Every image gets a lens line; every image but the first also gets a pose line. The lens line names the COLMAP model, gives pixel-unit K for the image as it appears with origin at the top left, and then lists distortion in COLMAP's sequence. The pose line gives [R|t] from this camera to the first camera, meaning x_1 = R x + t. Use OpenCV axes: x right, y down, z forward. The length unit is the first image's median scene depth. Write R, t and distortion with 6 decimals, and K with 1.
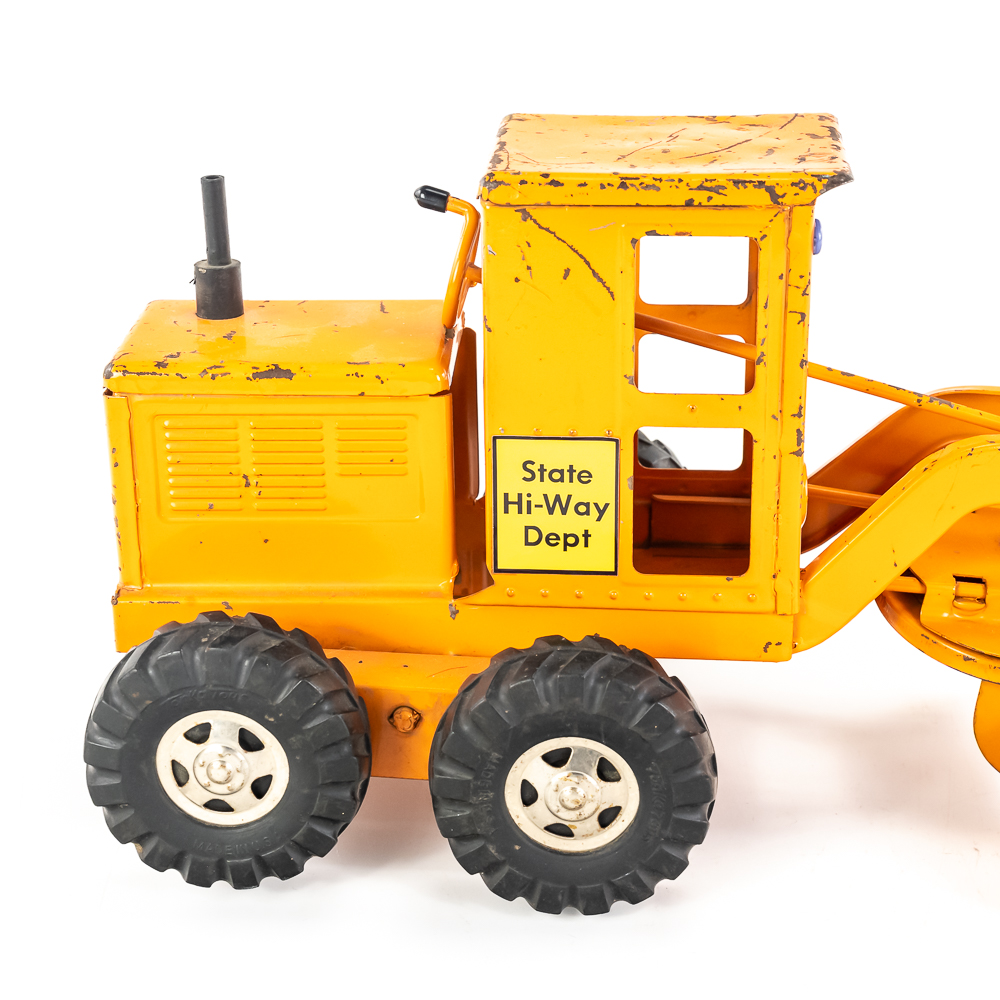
lens RADIAL K [[2380.1, 0, 501.7], [0, 2380.1, 507.5], [0, 0, 1]] dist [0.033730, 0.000000]
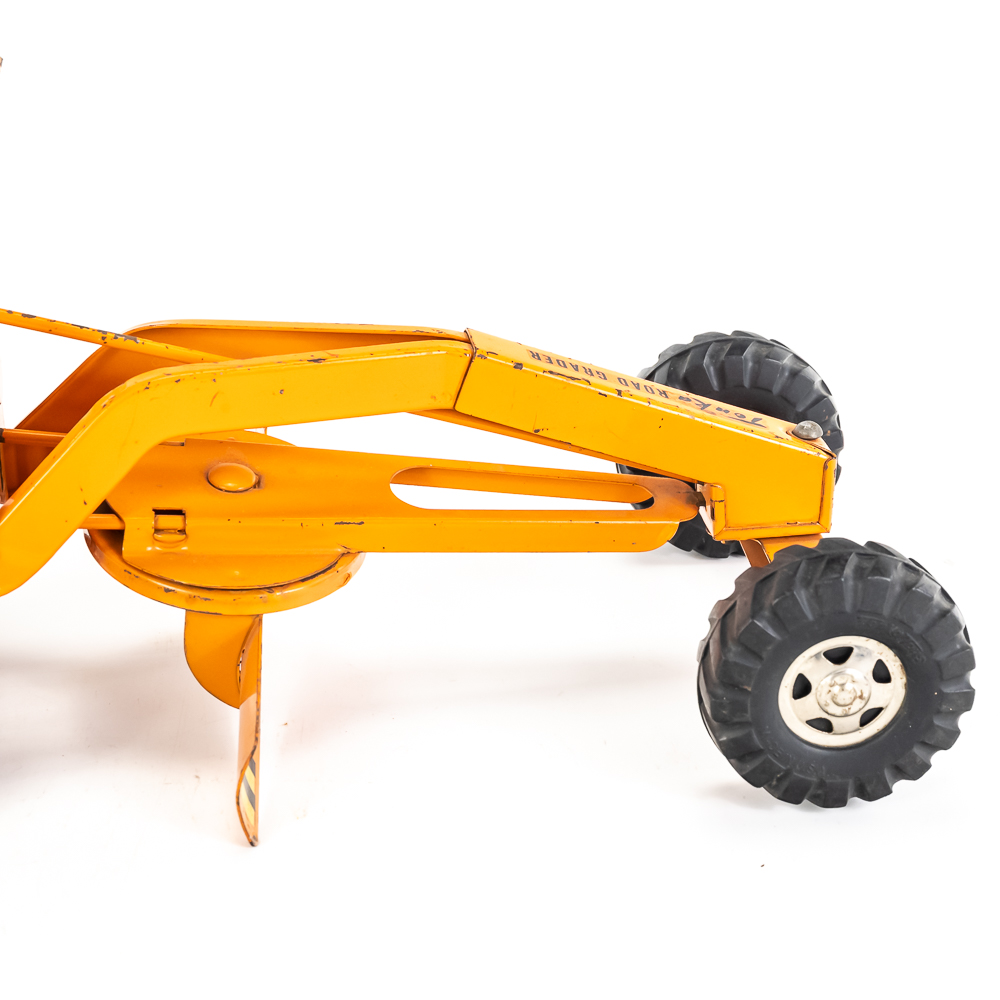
lens RADIAL K [[2380.1, 0, 503.9], [0, 2380.1, 503.5], [0, 0, 1]] dist [0.033730, 0.000000]
pose [[0.979463, -0.076574, 0.186517, 0.152642], [0.073213, 0.997007, 0.024850, 0.012411], [-0.187861, -0.010685, 0.982137, -0.017792]]
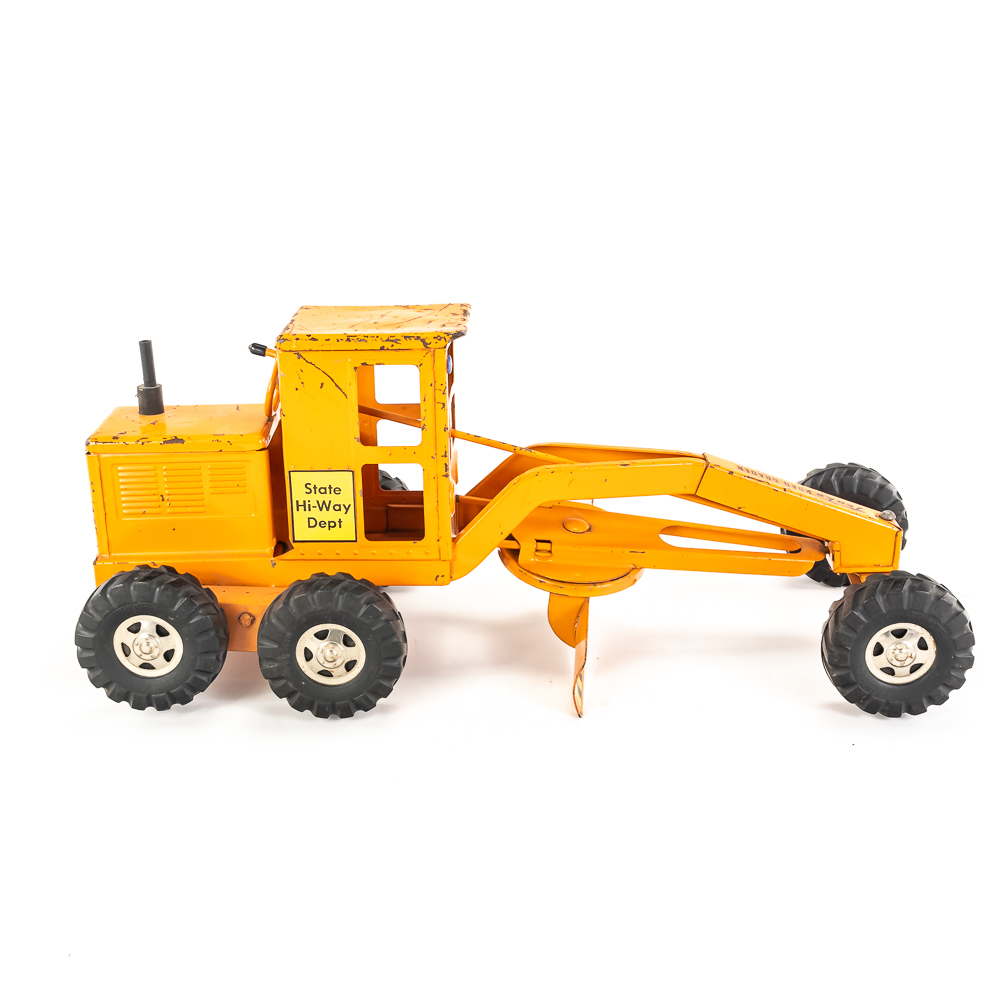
lens RADIAL K [[1461.5, 0, 506.0], [0, 1461.5, 487.1], [0, 0, 1]] dist [-0.011092, 0.000000]
pose [[0.998230, -0.022367, 0.055112, 0.105448], [0.025048, 0.998512, -0.048440, 0.044622], [-0.053947, 0.049734, 0.997304, -0.188083]]
